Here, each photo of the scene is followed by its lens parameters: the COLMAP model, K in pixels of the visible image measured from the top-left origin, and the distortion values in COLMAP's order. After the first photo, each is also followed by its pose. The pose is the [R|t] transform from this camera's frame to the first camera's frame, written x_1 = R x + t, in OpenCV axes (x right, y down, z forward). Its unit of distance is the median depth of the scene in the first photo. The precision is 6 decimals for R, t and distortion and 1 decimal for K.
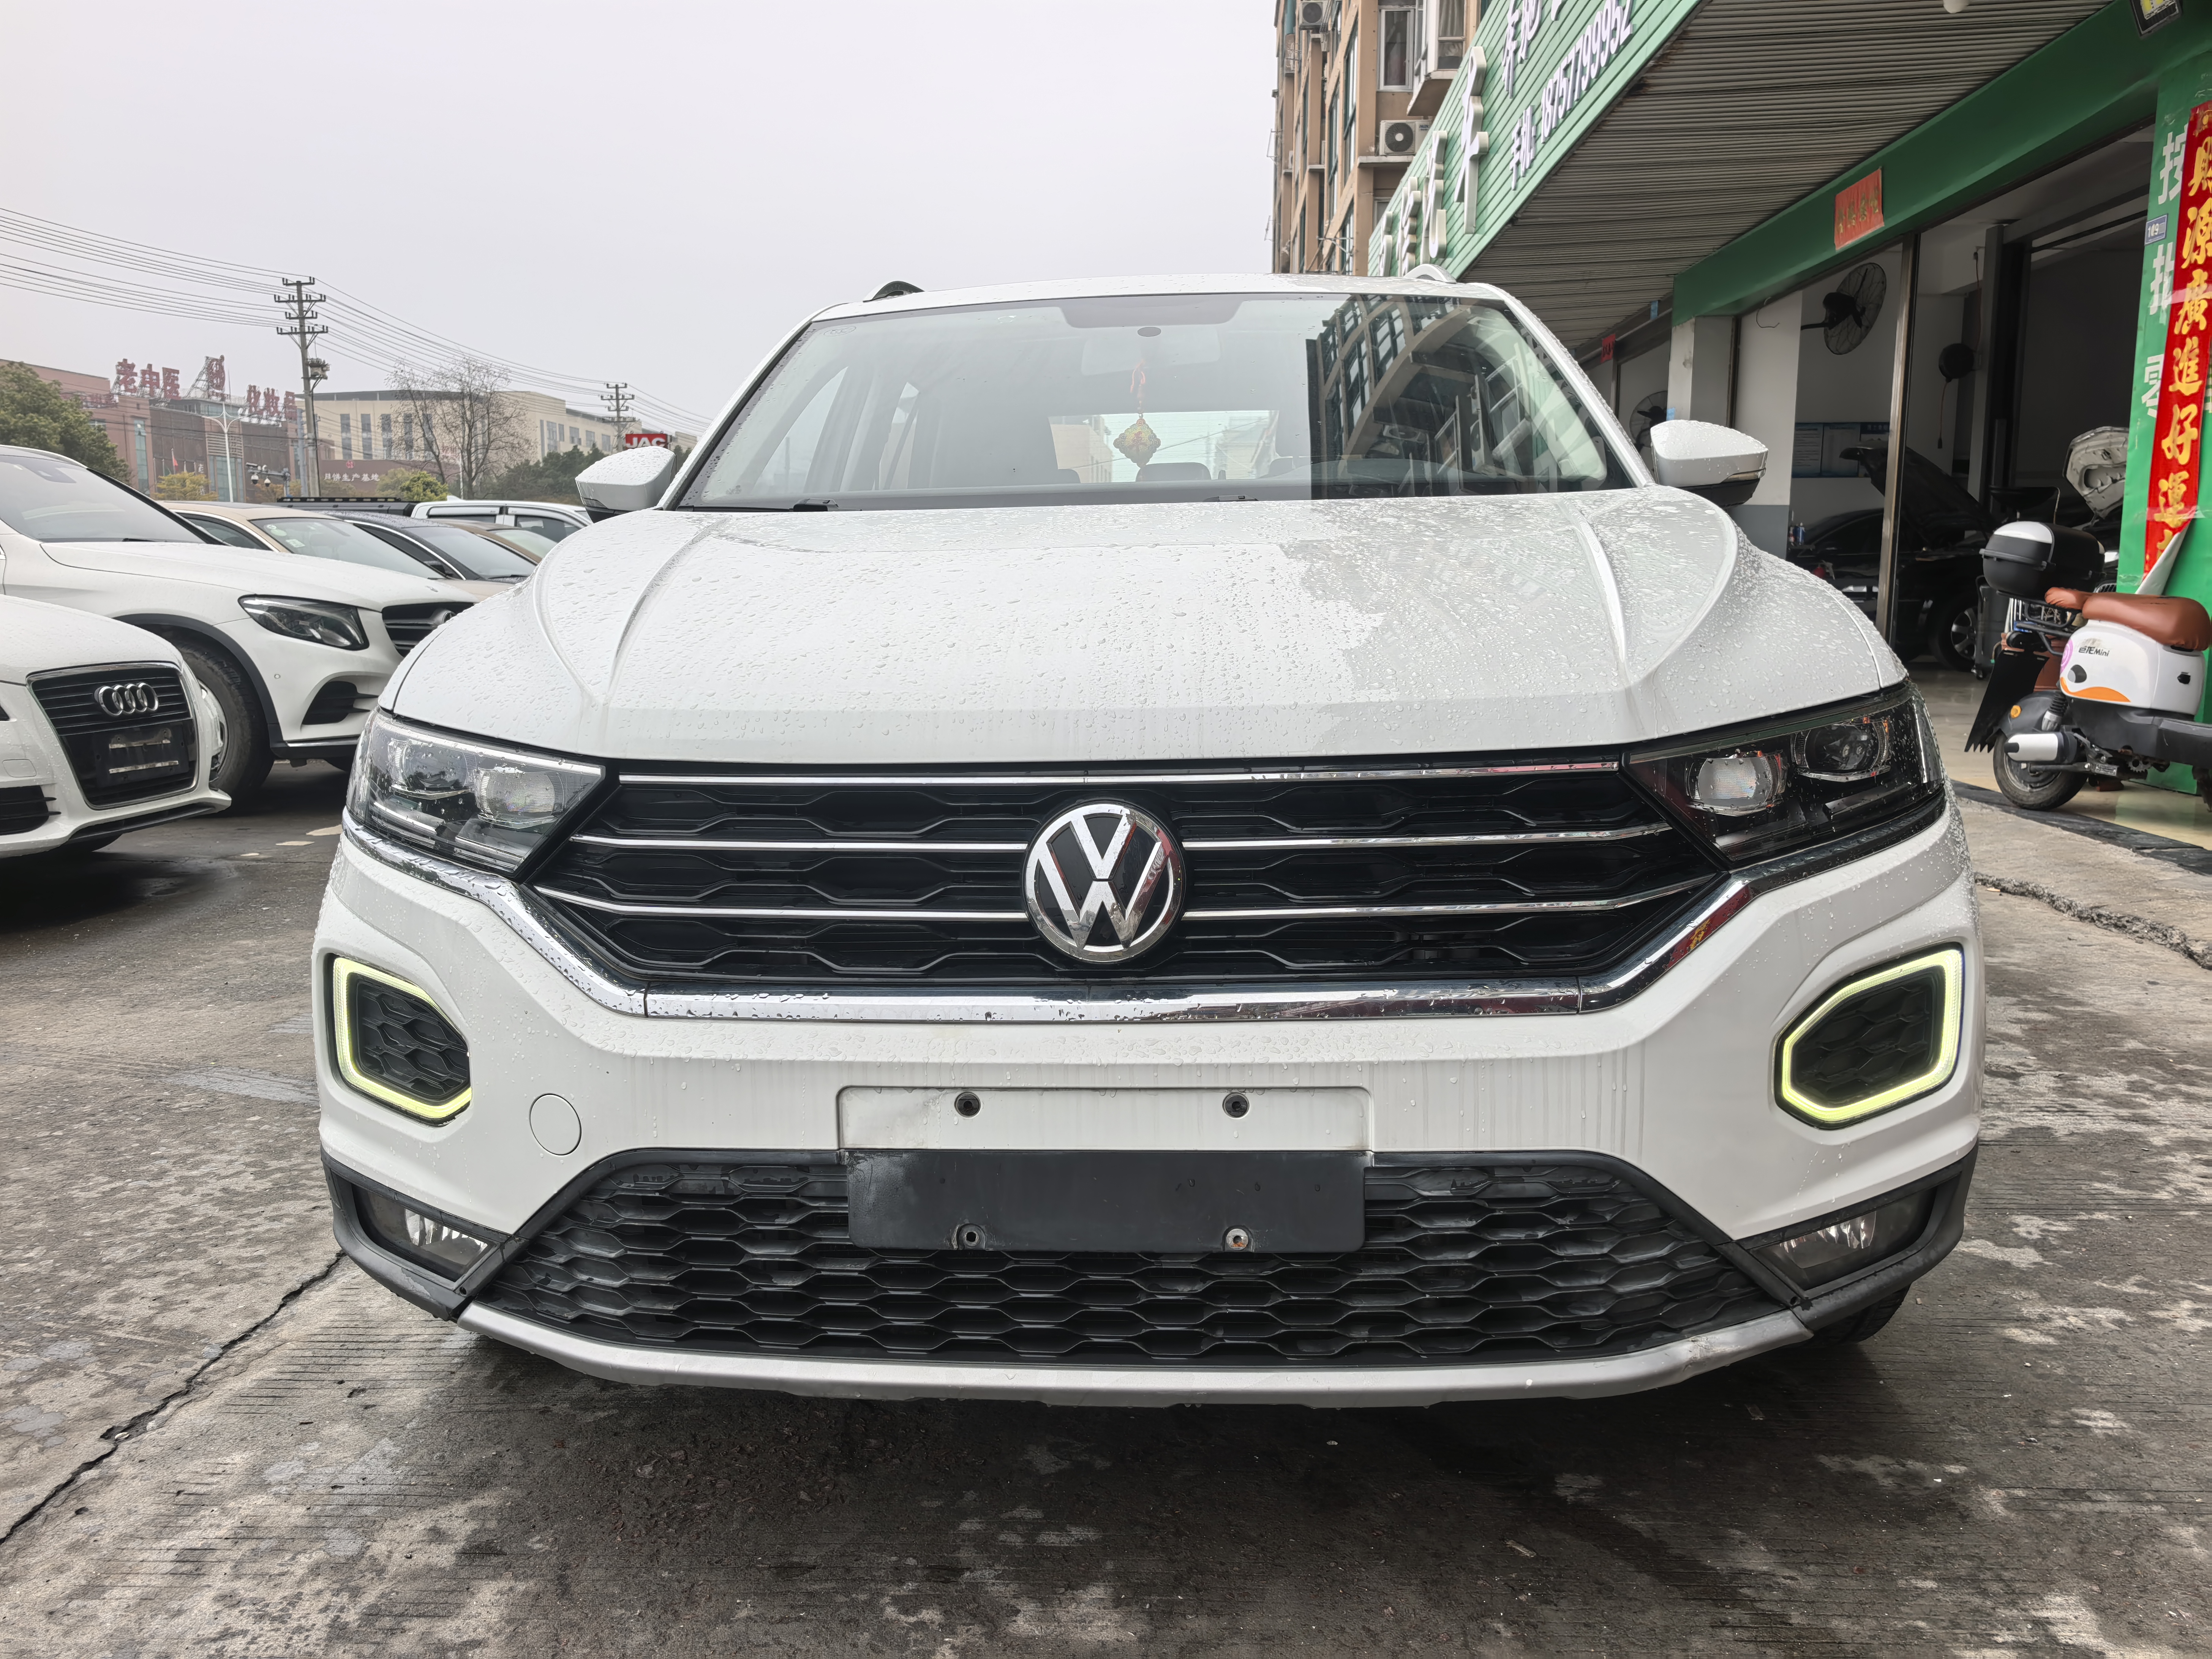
lens RADIAL K [[1773.4, 0, 1086.7], [0, 1773.4, 857.1], [0, 0, 1]] dist [0.028299, -0.037471]
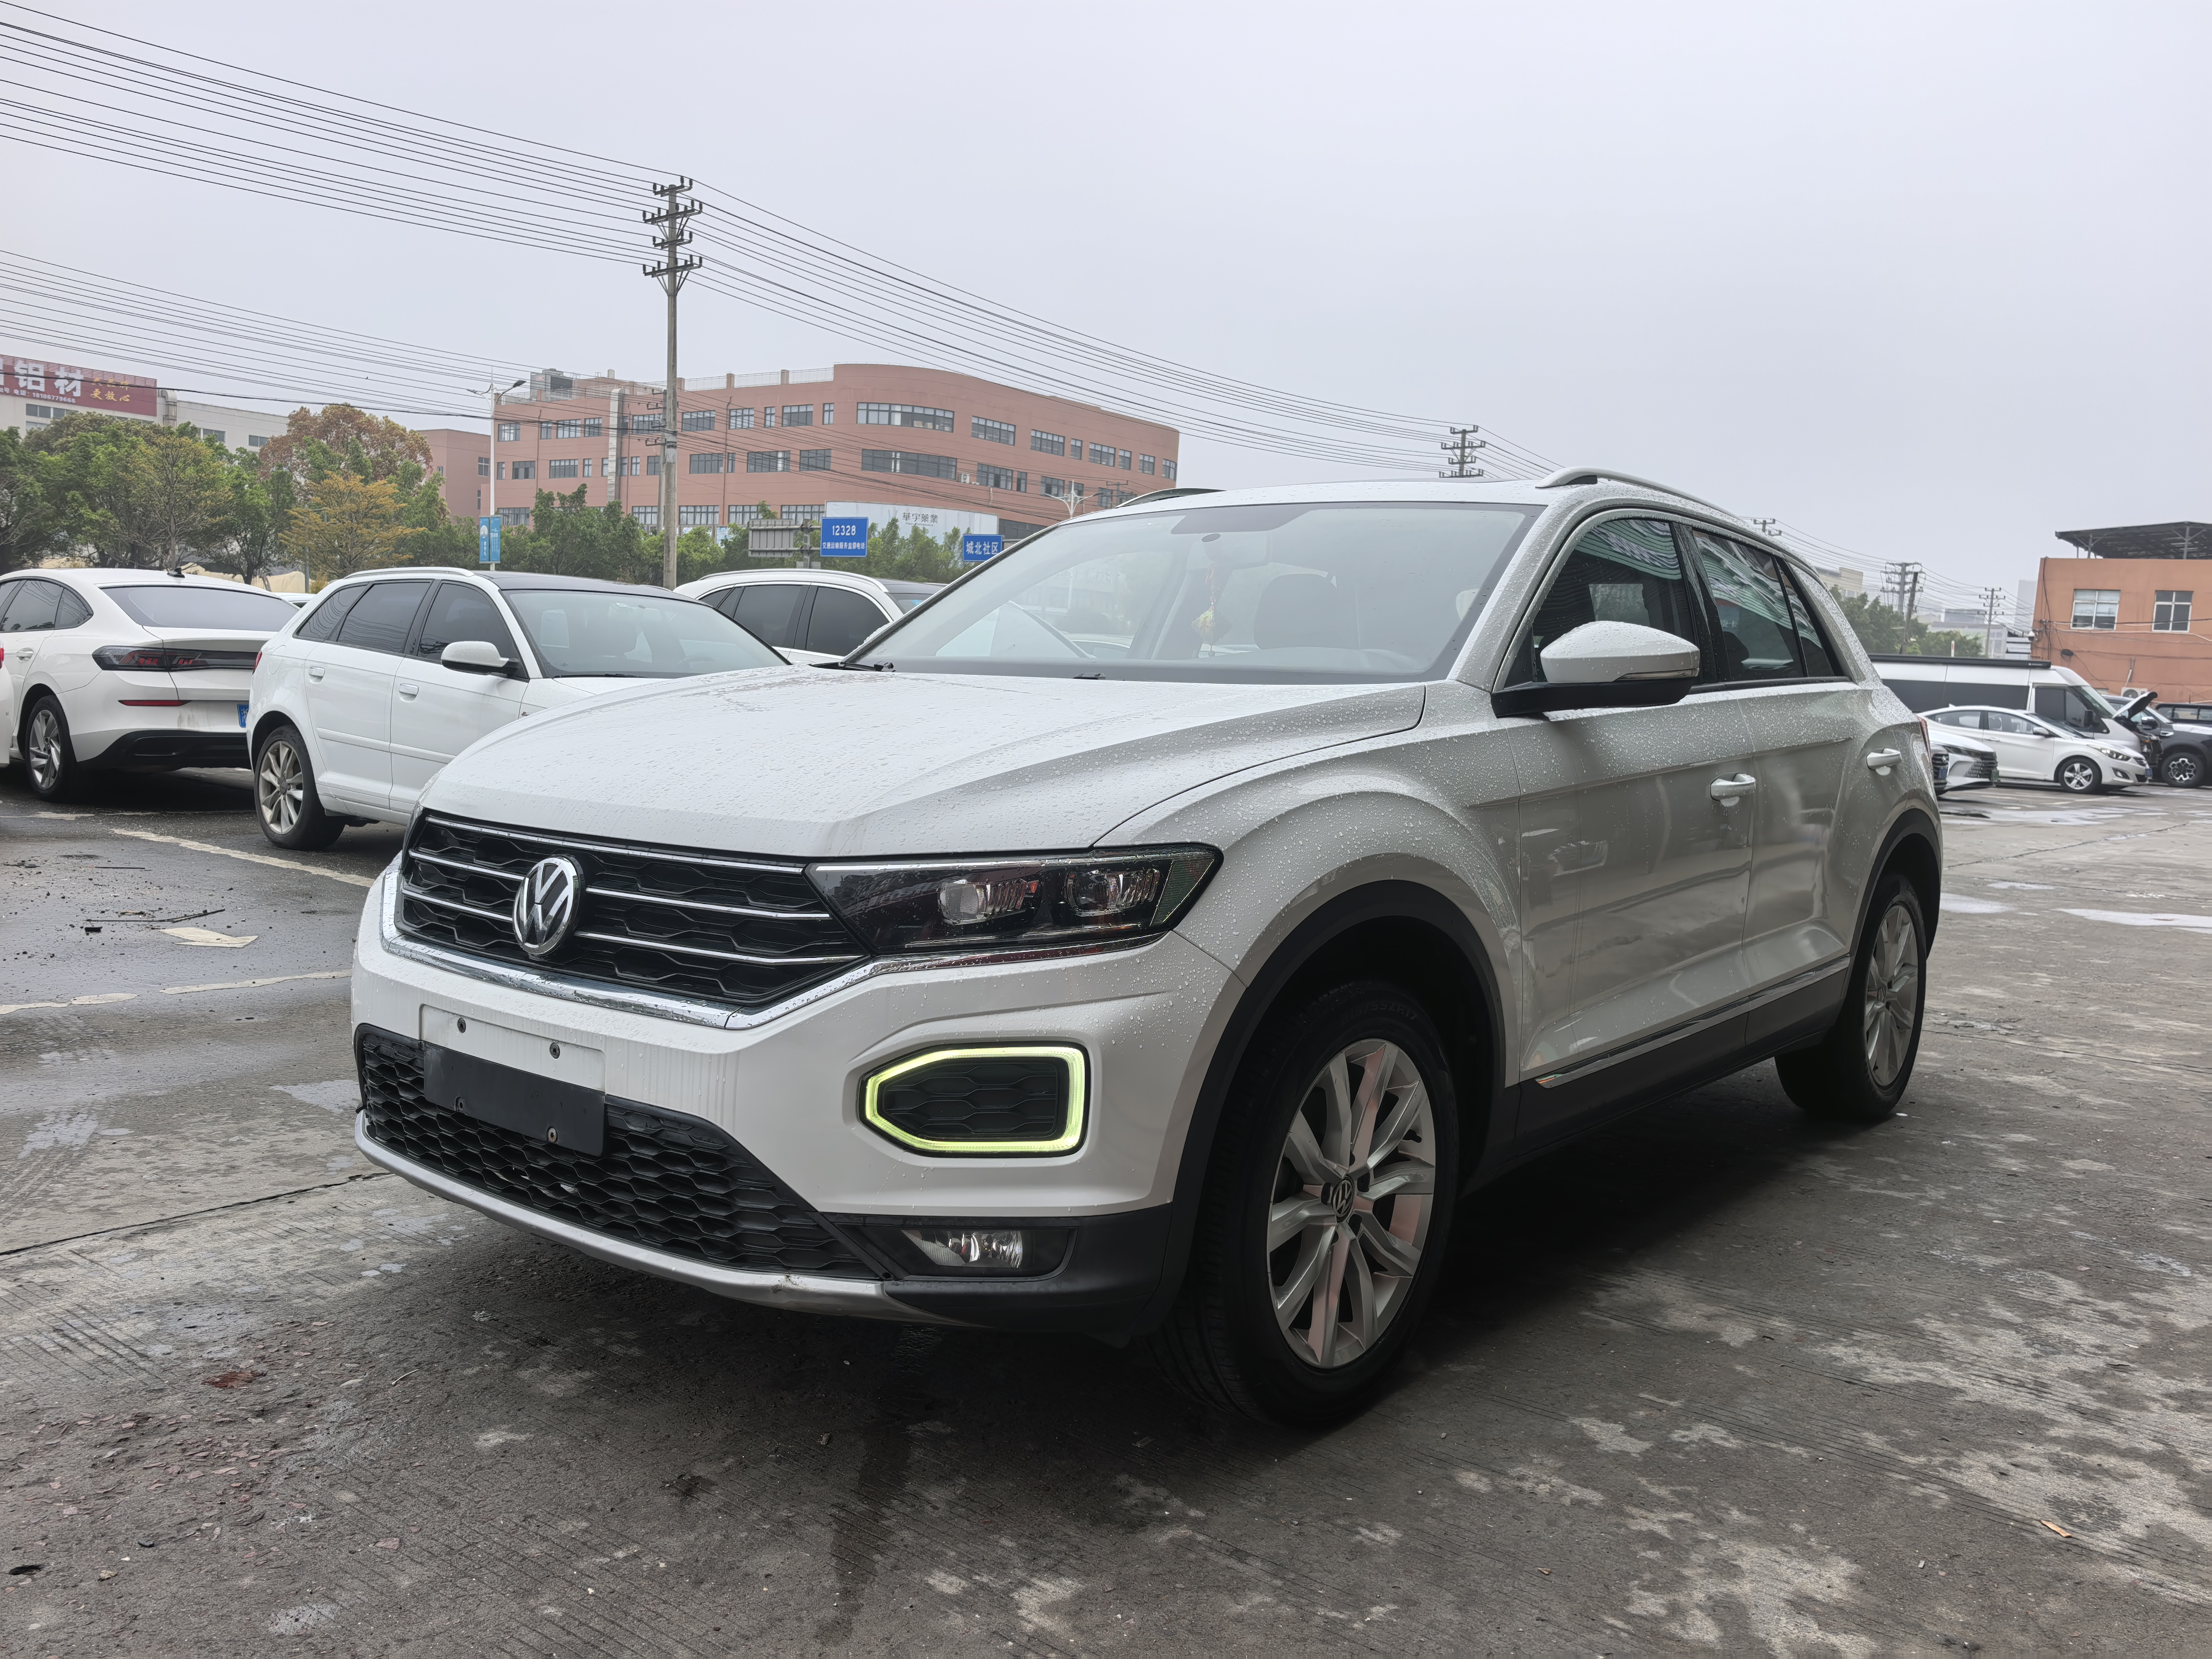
lens RADIAL K [[1773.4, 0, 1086.7], [0, 1773.4, 857.1], [0, 0, 1]] dist [0.028299, -0.037471]
pose [[0.814629, 0.106662, -0.570090, 0.815858], [-0.147245, 0.988774, -0.025408, -0.038060], [0.560980, 0.104641, 0.821190, -0.048289]]
